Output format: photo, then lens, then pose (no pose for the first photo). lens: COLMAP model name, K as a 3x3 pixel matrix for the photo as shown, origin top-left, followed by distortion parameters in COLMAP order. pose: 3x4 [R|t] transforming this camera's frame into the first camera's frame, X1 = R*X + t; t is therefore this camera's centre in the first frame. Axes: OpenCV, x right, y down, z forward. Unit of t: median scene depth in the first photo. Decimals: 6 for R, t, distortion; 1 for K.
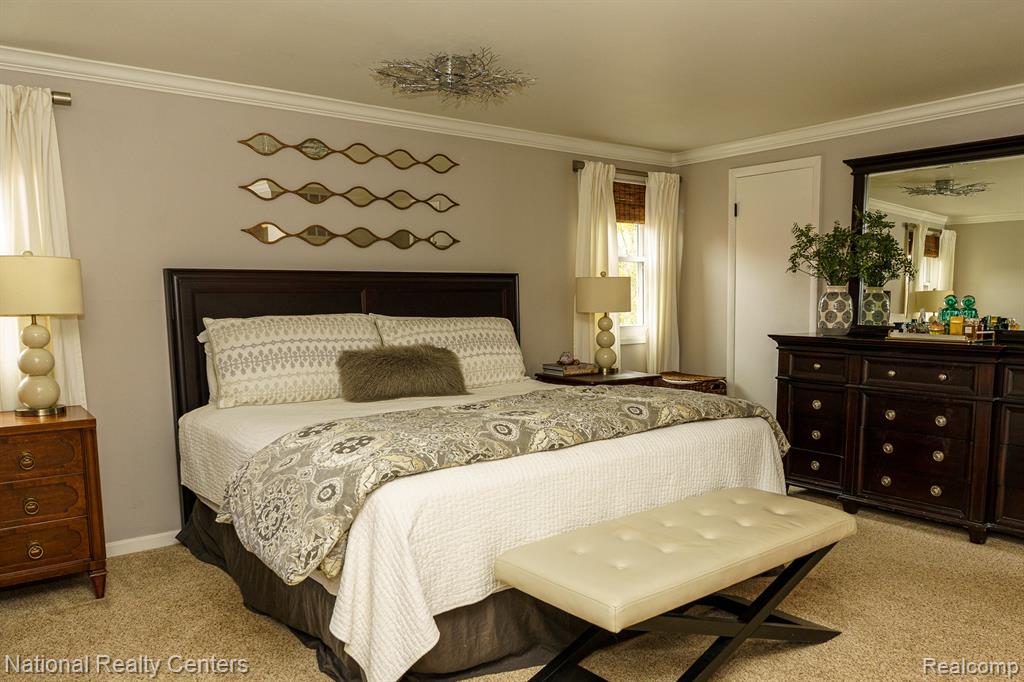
lens RADIAL K [[719.9, 0, 545.2], [0, 719.9, 354.4], [0, 0, 1]] dist [-0.005187, -0.001021]
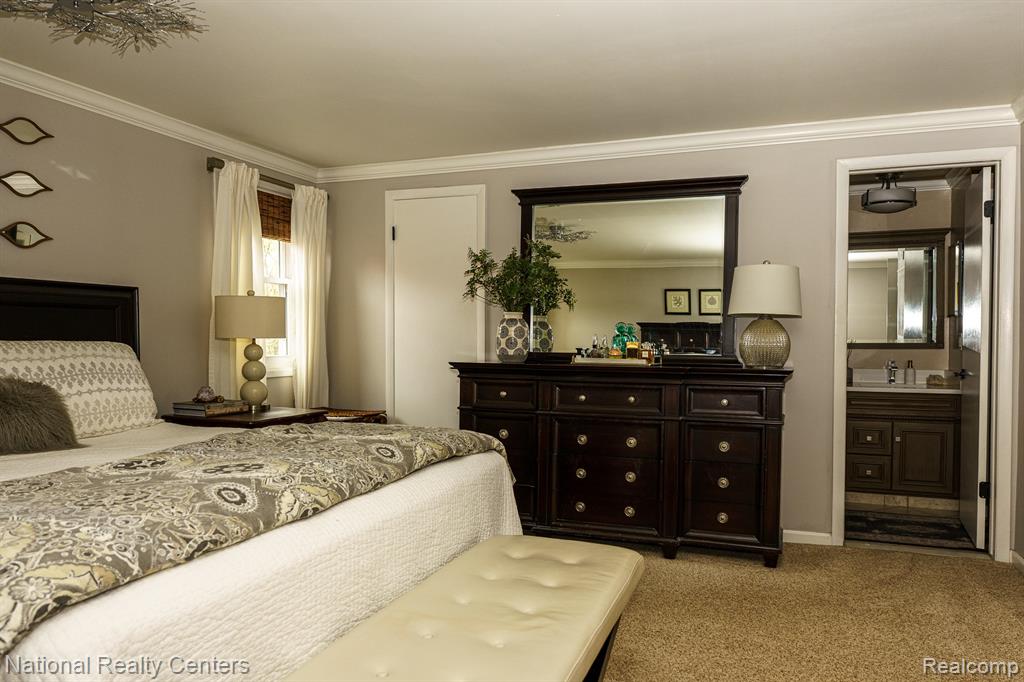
lens RADIAL K [[699.7, 0, 512.0], [0, 699.7, 341.0], [0, 0, 1]] dist [0.000130, -0.006236]
pose [[0.861356, 0.010351, 0.507896, -0.089020], [0.026988, 0.997448, -0.066098, 0.008135], [-0.507284, 0.070641, 0.858879, 0.180740]]
